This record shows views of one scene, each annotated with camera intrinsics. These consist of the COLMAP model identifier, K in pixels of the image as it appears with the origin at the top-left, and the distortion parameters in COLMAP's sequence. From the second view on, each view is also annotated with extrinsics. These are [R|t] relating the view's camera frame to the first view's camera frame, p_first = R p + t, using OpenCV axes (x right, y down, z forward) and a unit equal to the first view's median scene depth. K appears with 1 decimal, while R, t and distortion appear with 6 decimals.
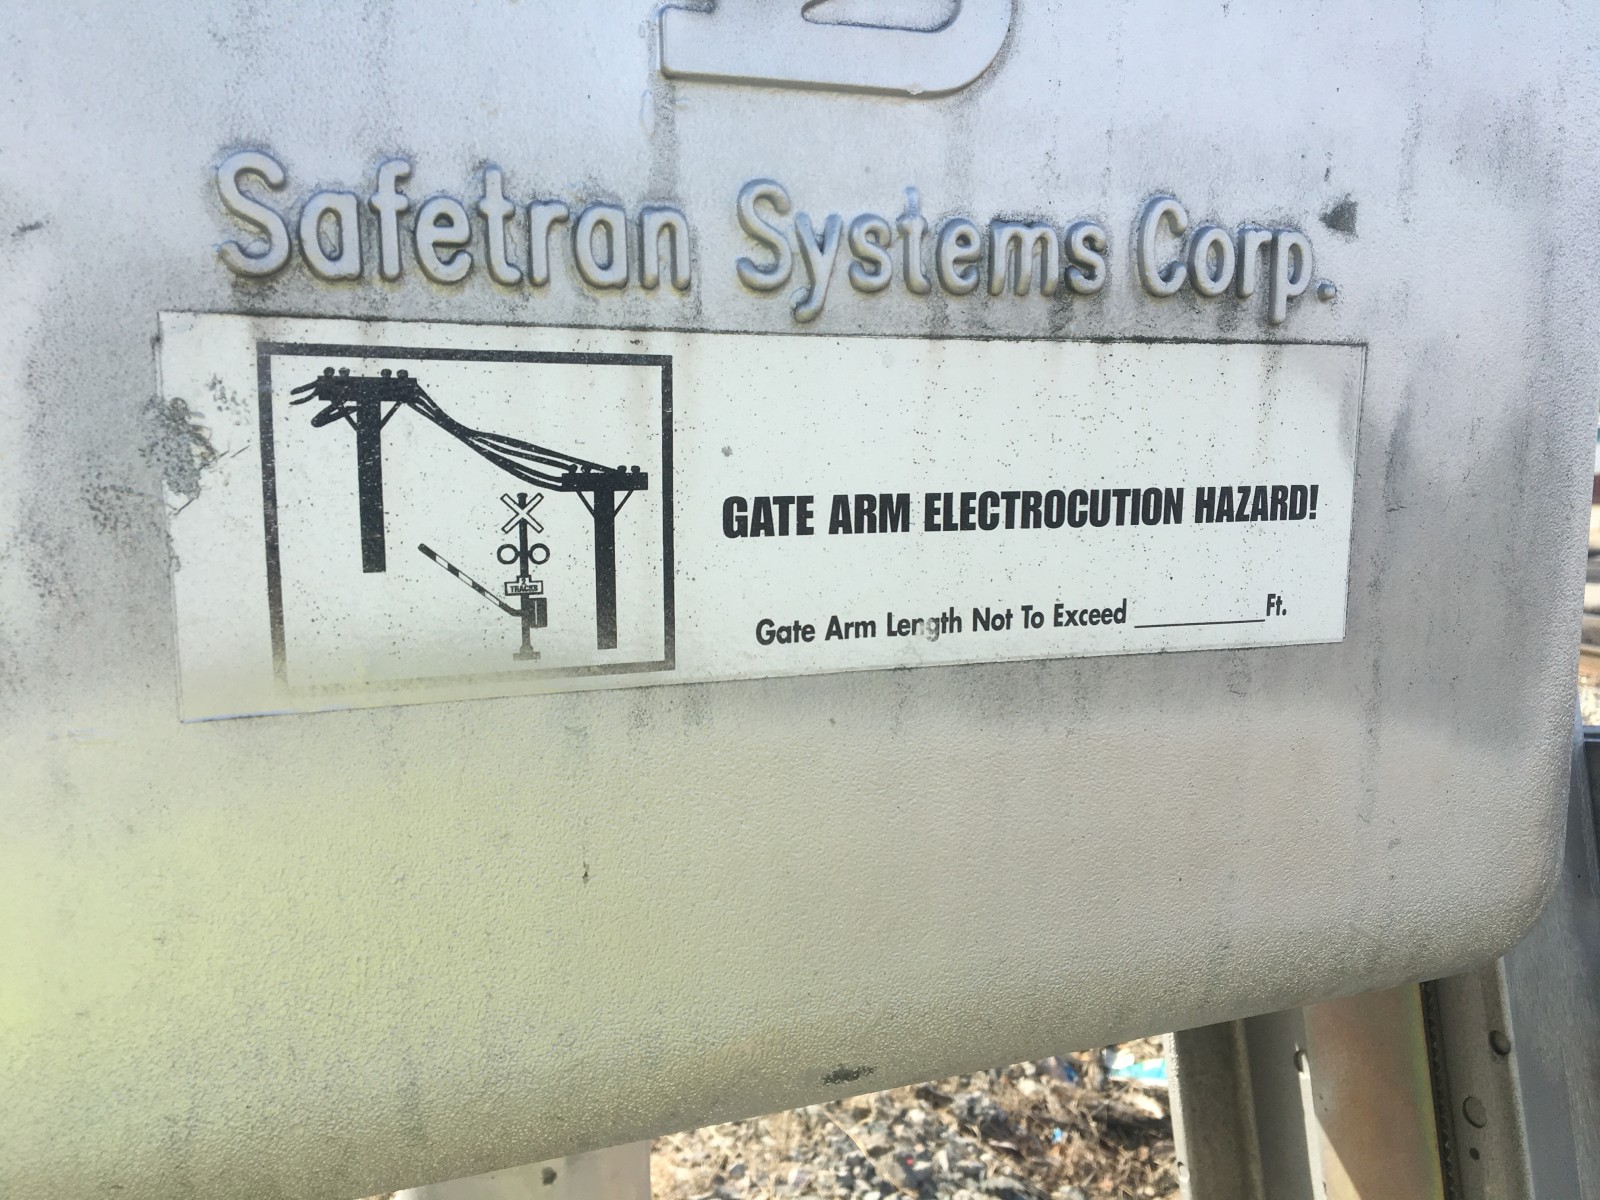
lens RADIAL K [[1323.8, 0, 840.3], [0, 1323.8, 629.1], [0, 0, 1]] dist [0.061971, -0.012083]
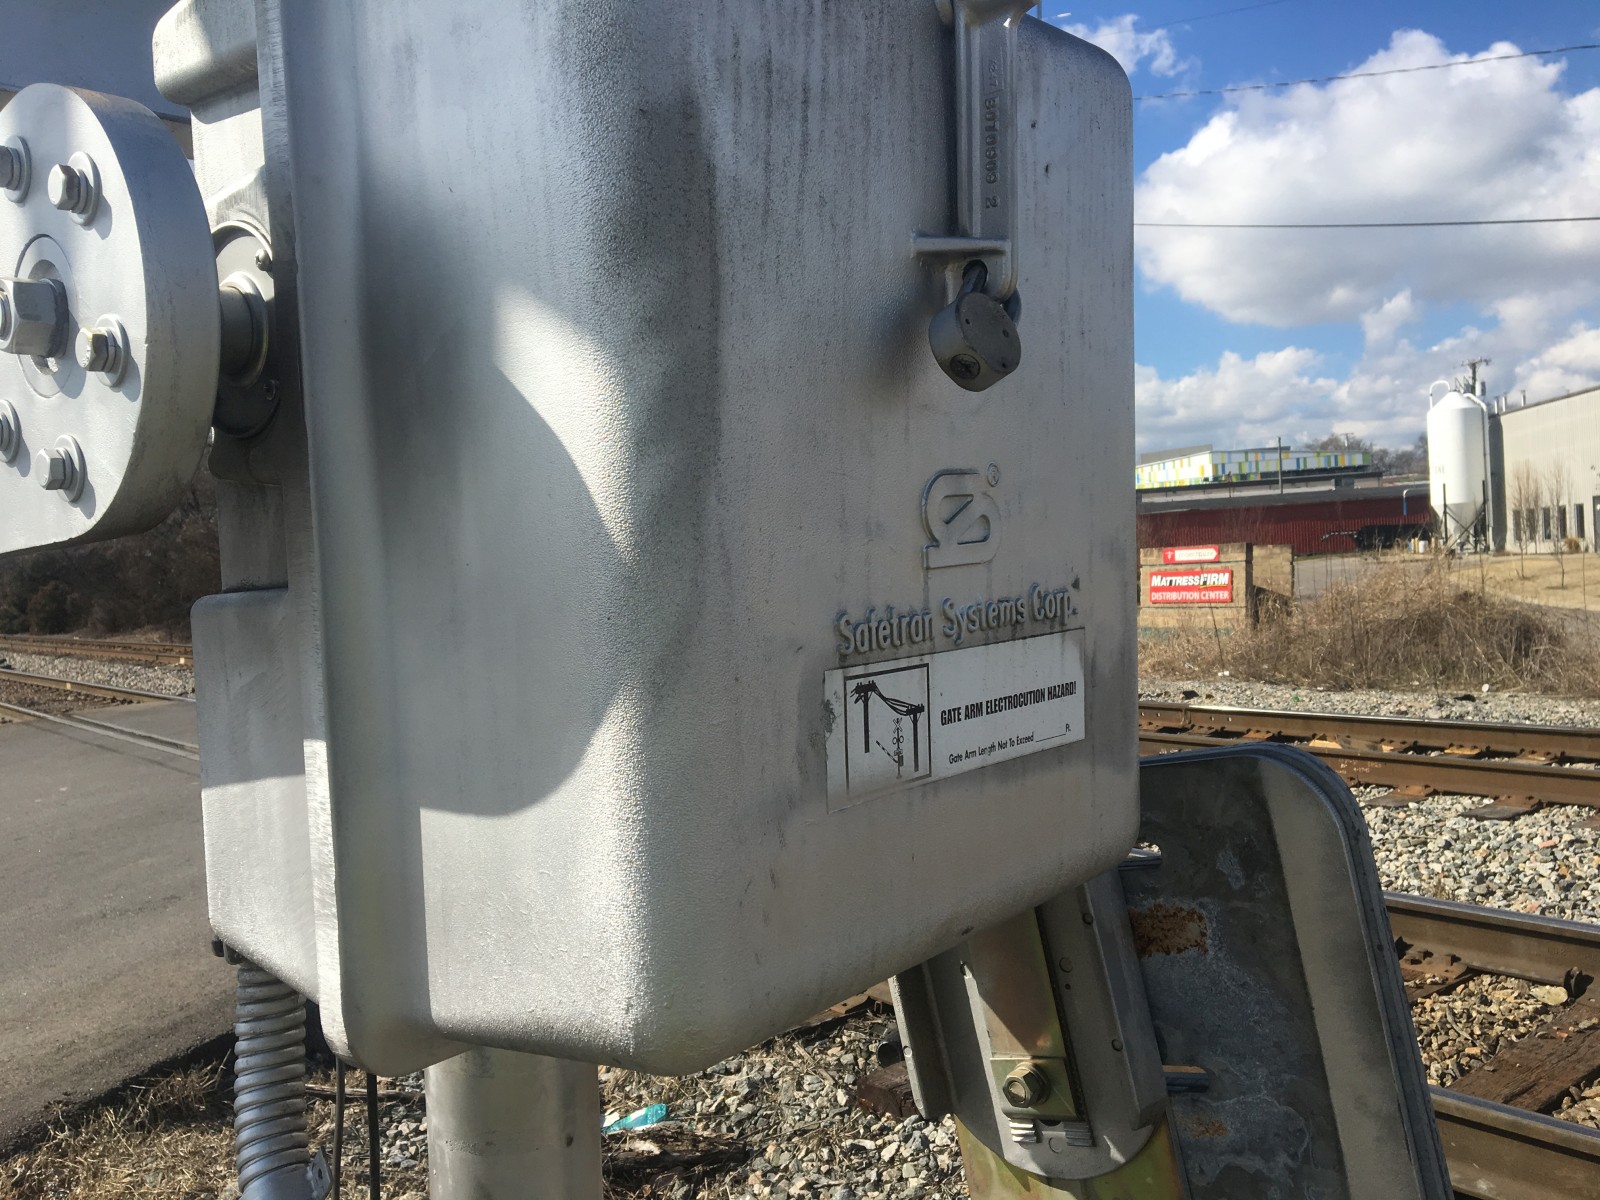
lens RADIAL K [[1364.0, 0, 802.4], [0, 1364.0, 598.8], [0, 0, 1]] dist [0.072480, -0.113466]
pose [[0.873802, -0.058611, 0.482738, -1.611362], [0.104491, 0.992152, -0.068678, -0.158753], [-0.474924, 0.110452, 0.873068, -1.287274]]
